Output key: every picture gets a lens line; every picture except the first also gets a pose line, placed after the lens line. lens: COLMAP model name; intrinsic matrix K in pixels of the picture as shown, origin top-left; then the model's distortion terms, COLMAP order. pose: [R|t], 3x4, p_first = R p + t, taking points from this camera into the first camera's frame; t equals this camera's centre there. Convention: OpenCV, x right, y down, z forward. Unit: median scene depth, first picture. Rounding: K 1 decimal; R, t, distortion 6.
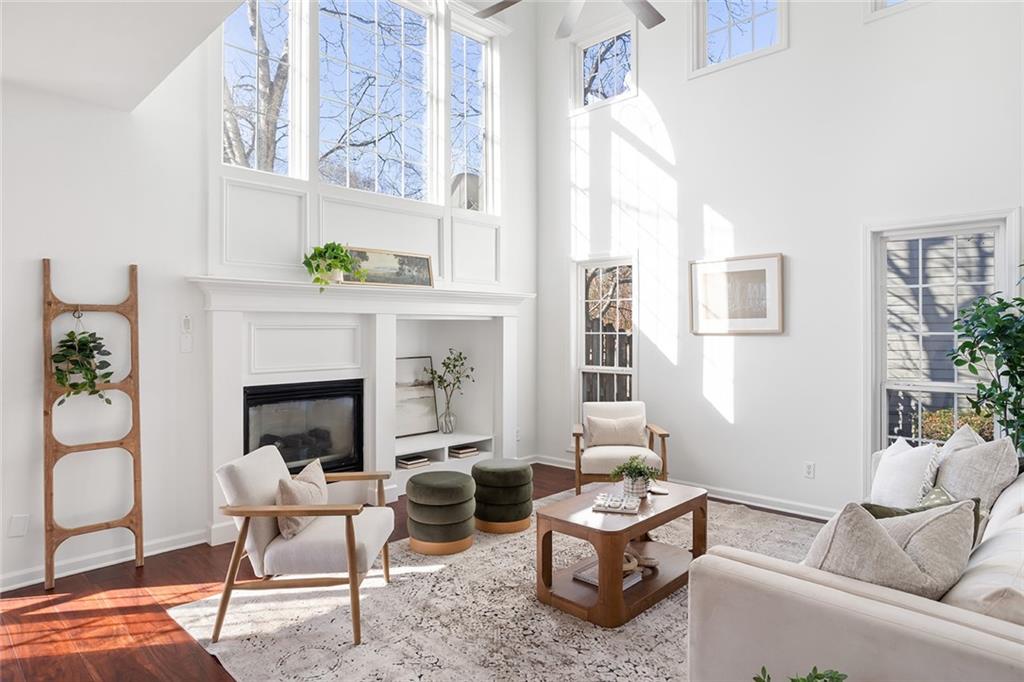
lens RADIAL K [[648.9, 0, 512.0], [0, 648.9, 341.0], [0, 0, 1]] dist [-0.045501, 0.000724]
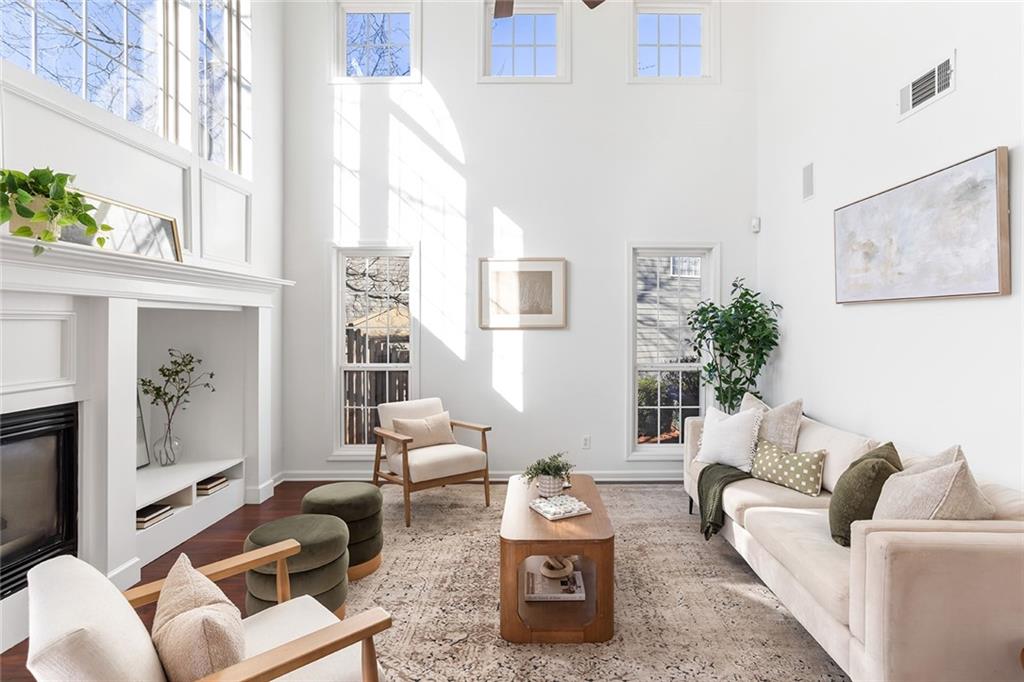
lens RADIAL K [[544.9, 0, 512.0], [0, 544.9, 341.0], [0, 0, 1]] dist [-0.064104, 0.042731]
pose [[0.682469, -0.017826, 0.730697, -0.321891], [0.009624, 0.999835, 0.015403, -0.003837], [-0.730851, -0.003480, 0.682528, 0.357185]]
